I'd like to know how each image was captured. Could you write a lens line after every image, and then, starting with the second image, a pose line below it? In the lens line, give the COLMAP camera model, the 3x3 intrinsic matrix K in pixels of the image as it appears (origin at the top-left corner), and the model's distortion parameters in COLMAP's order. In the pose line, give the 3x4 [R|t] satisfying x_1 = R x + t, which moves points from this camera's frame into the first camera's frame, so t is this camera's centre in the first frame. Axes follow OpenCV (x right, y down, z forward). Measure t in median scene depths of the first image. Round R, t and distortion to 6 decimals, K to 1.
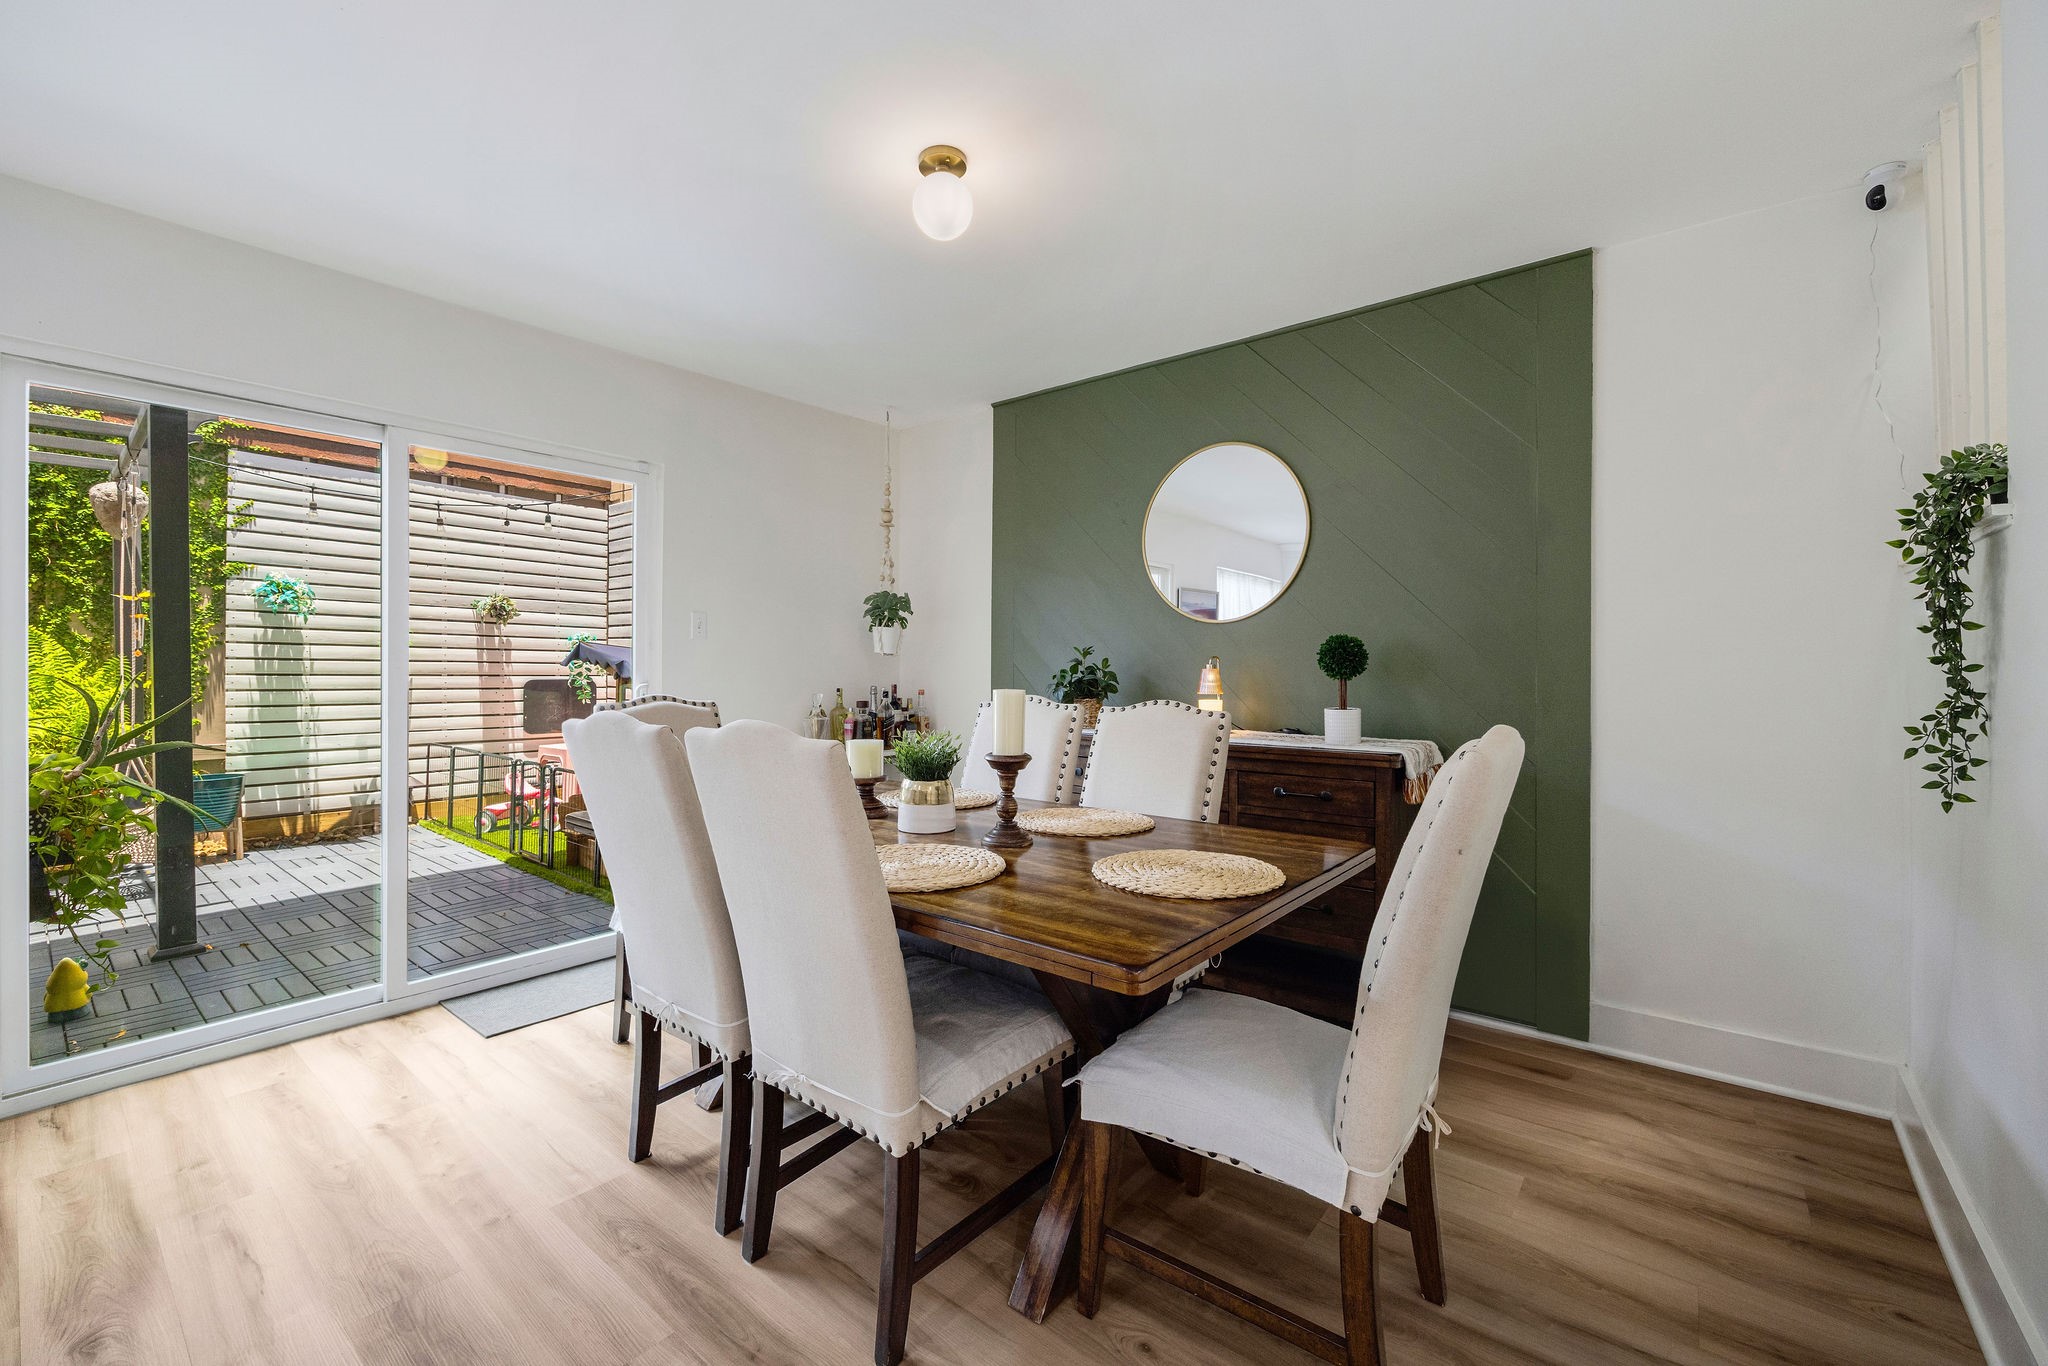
lens RADIAL K [[817.5, 0, 988.1], [0, 817.5, 673.0], [0, 0, 1]] dist [-0.002928, 0.000447]
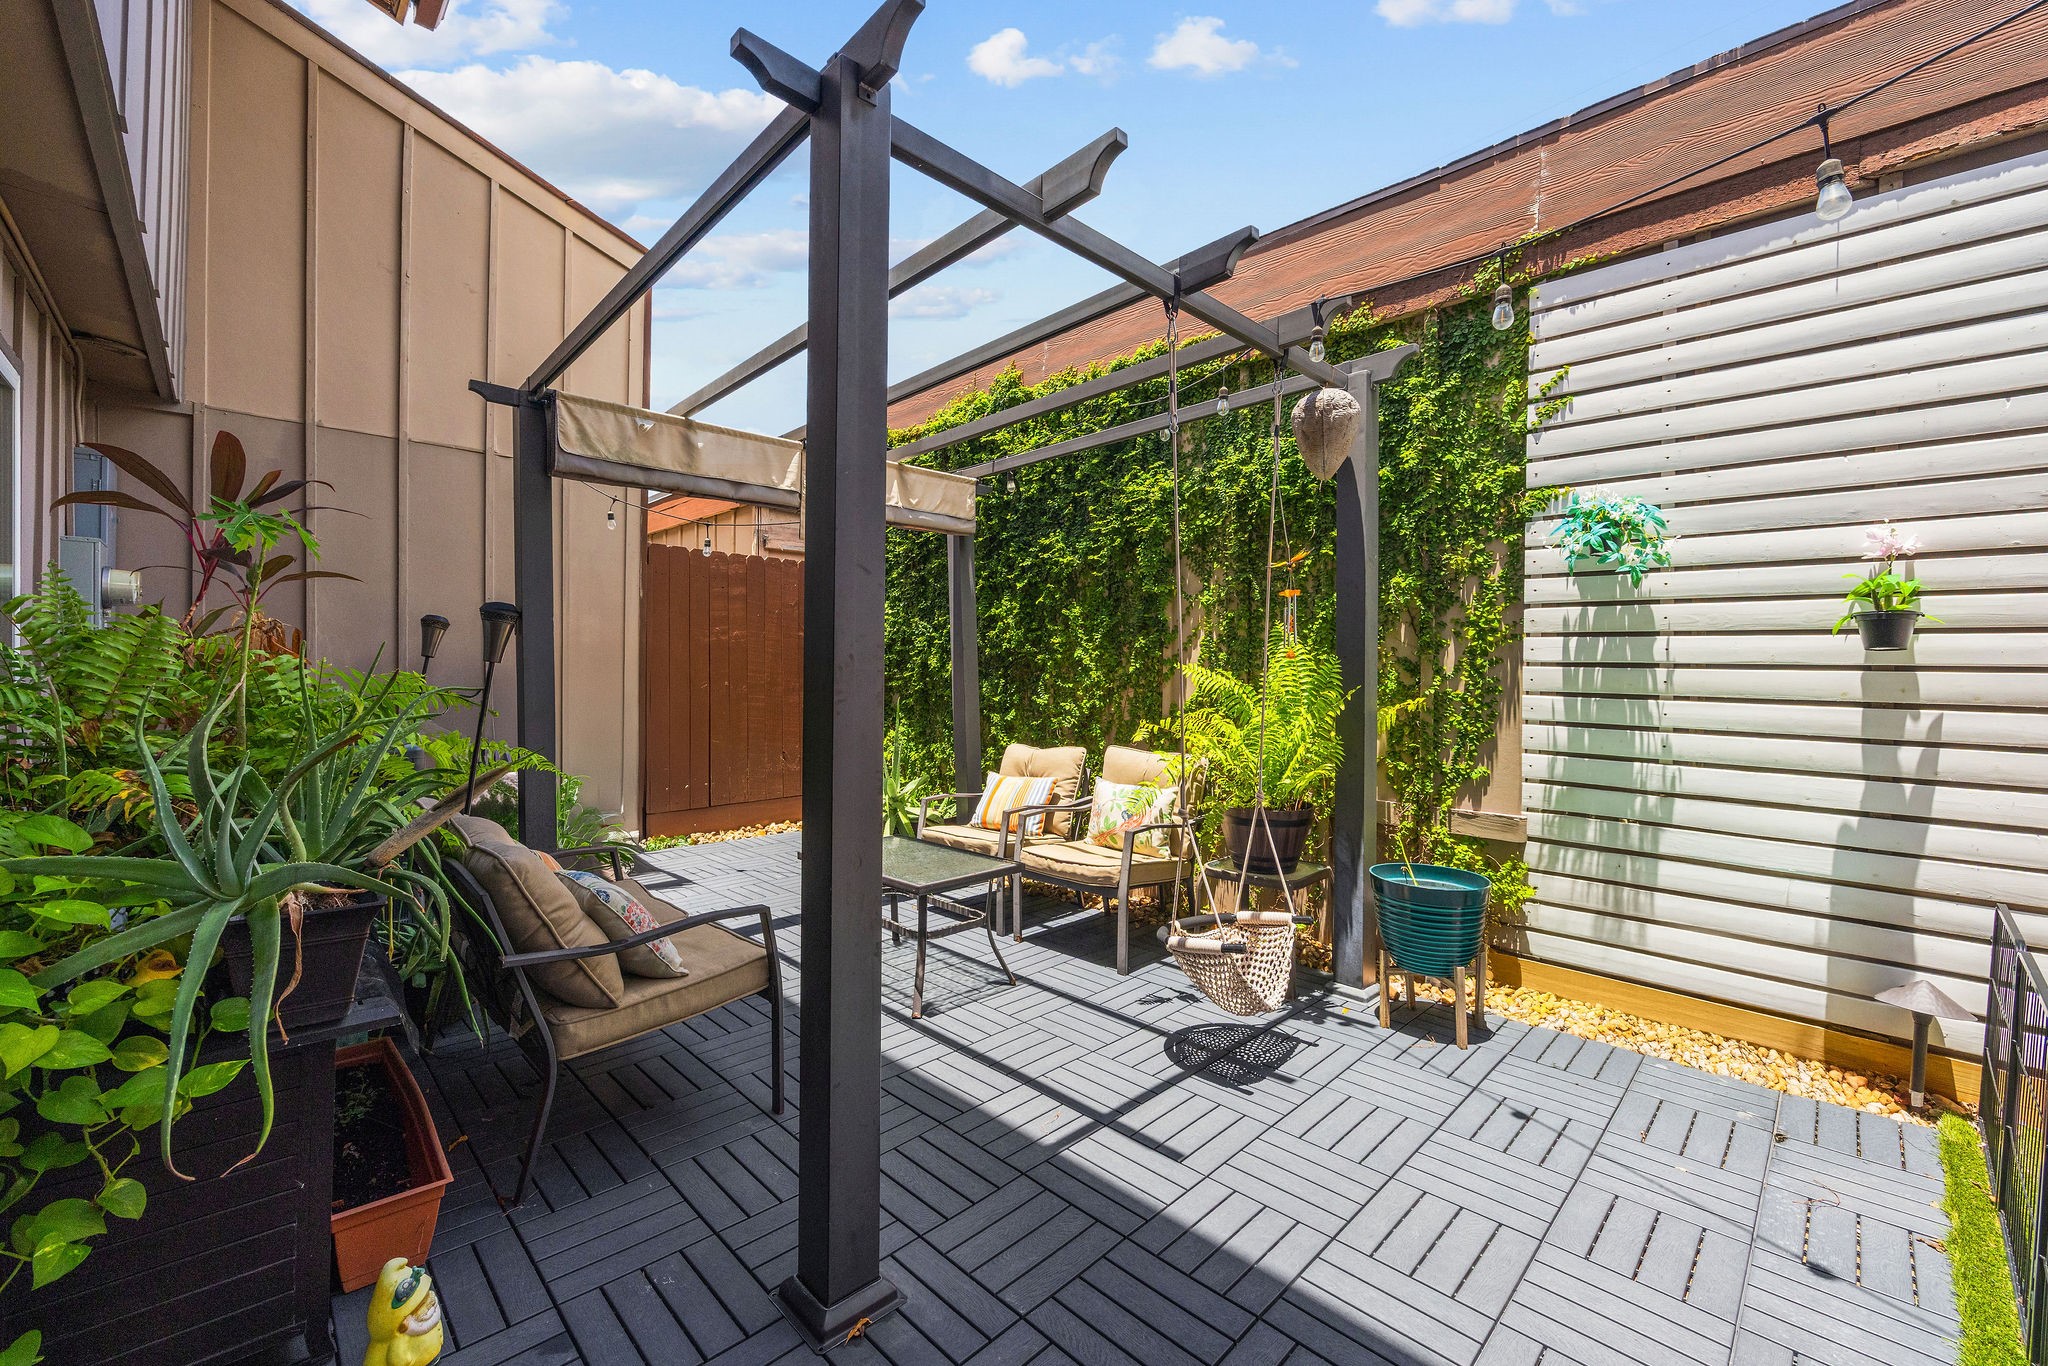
lens RADIAL K [[817.5, 0, 1033.6], [0, 817.5, 681.2], [0, 0, 1]] dist [-0.002928, 0.000447]
pose [[-0.085873, 0.006132, -0.996287, -0.655518], [-0.021461, 0.999738, 0.008003, -0.006674], [0.996075, 0.022069, -0.085719, 1.350997]]
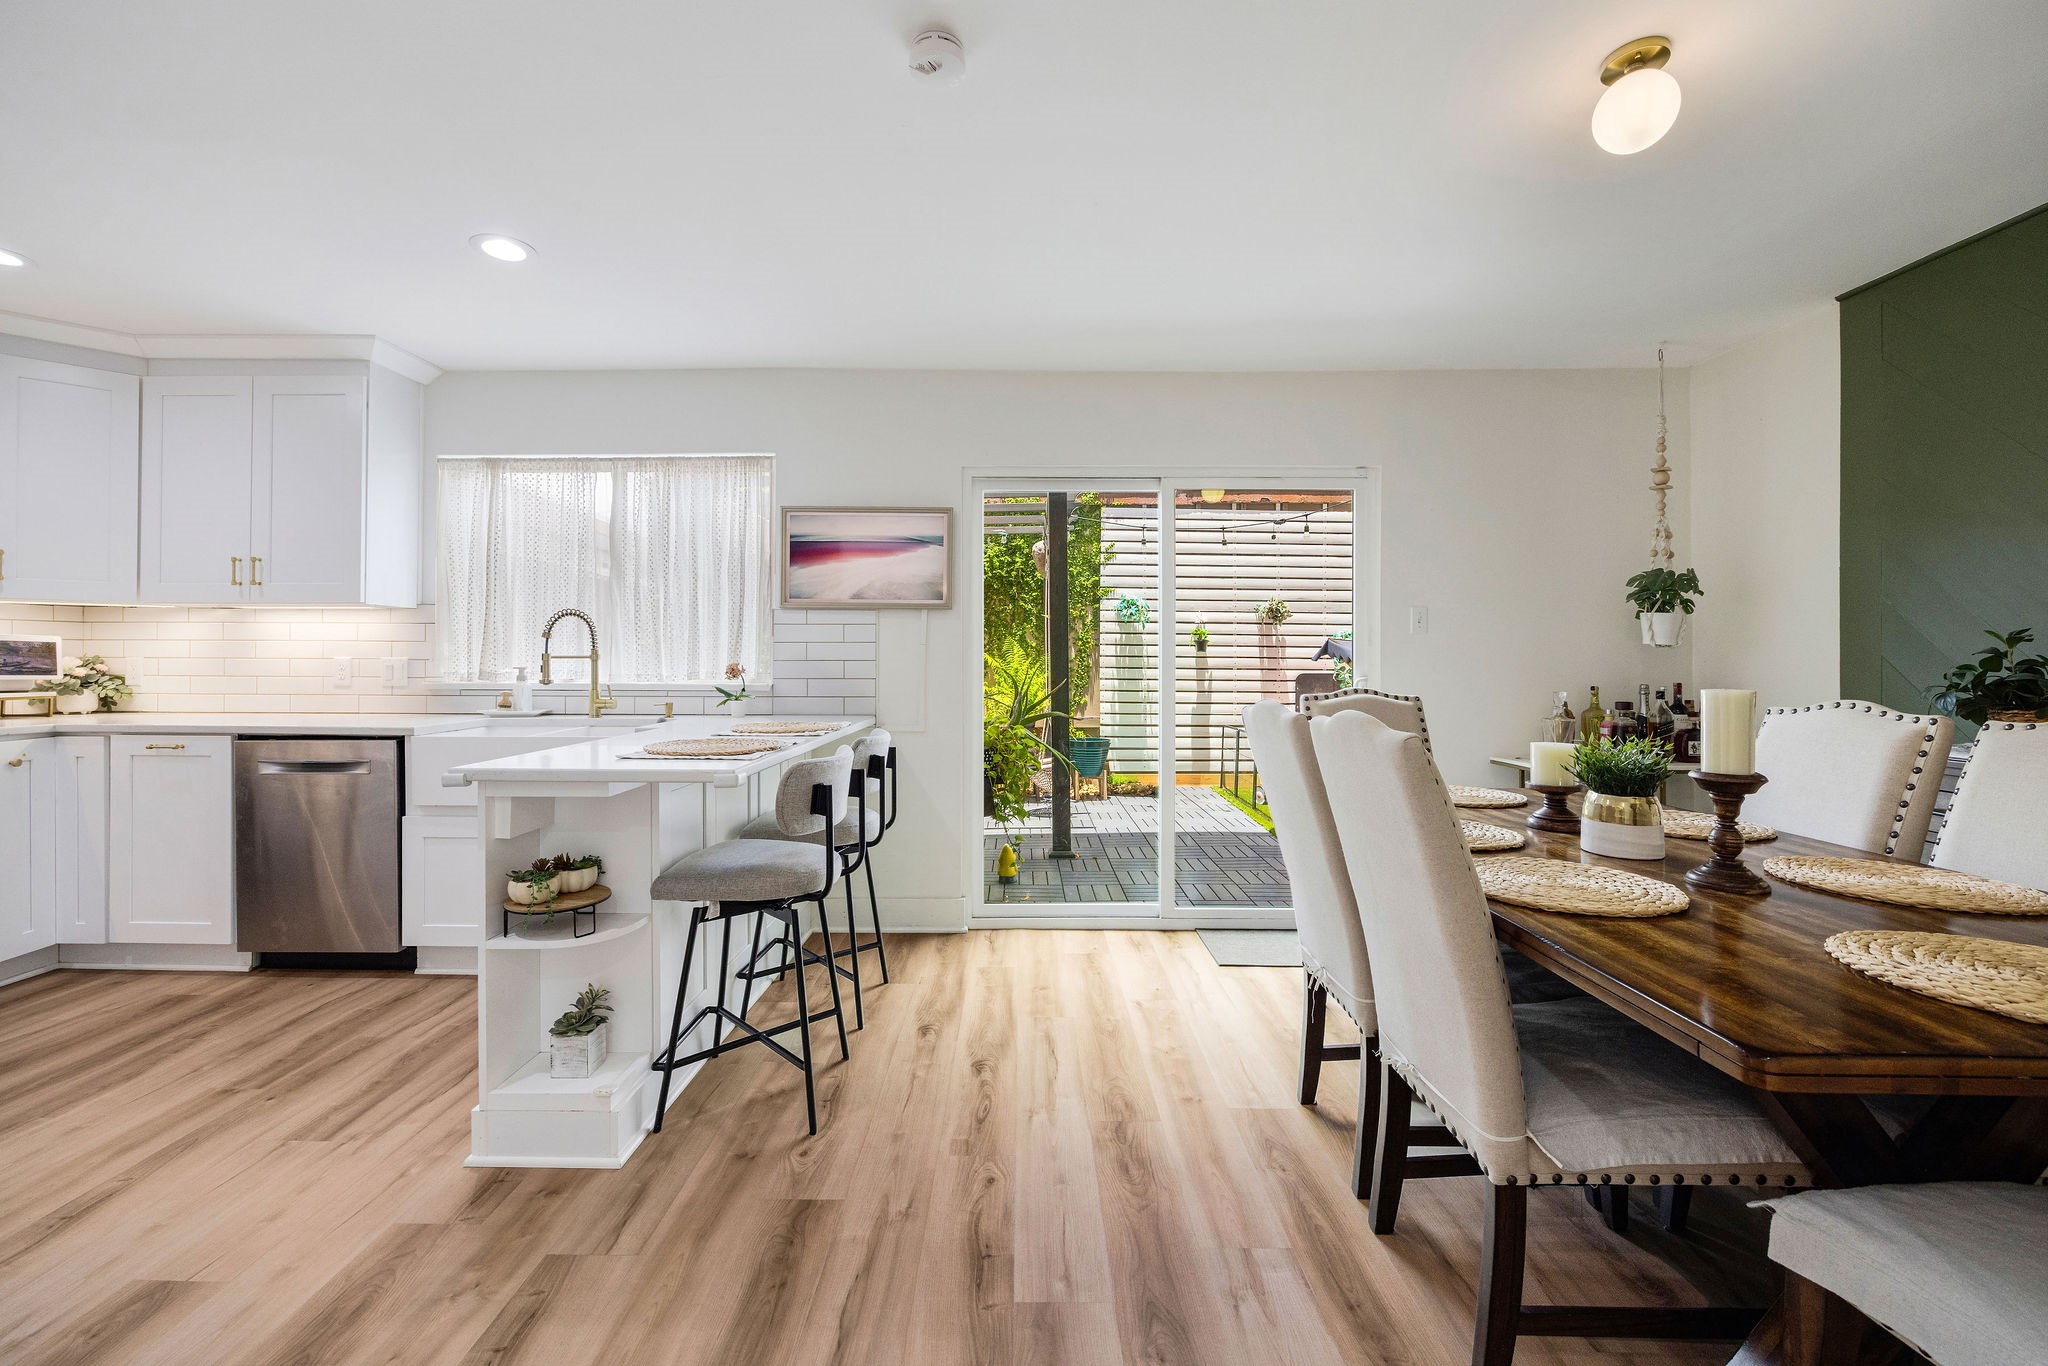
lens RADIAL K [[817.5, 0, 1030.5], [0, 817.5, 662.2], [0, 0, 1]] dist [-0.002928, 0.000447]
pose [[0.647326, -0.000892, -0.762213, 0.120386], [-0.004657, 0.999976, -0.005125, 0.000751], [0.762199, 0.006868, 0.647306, -0.008049]]
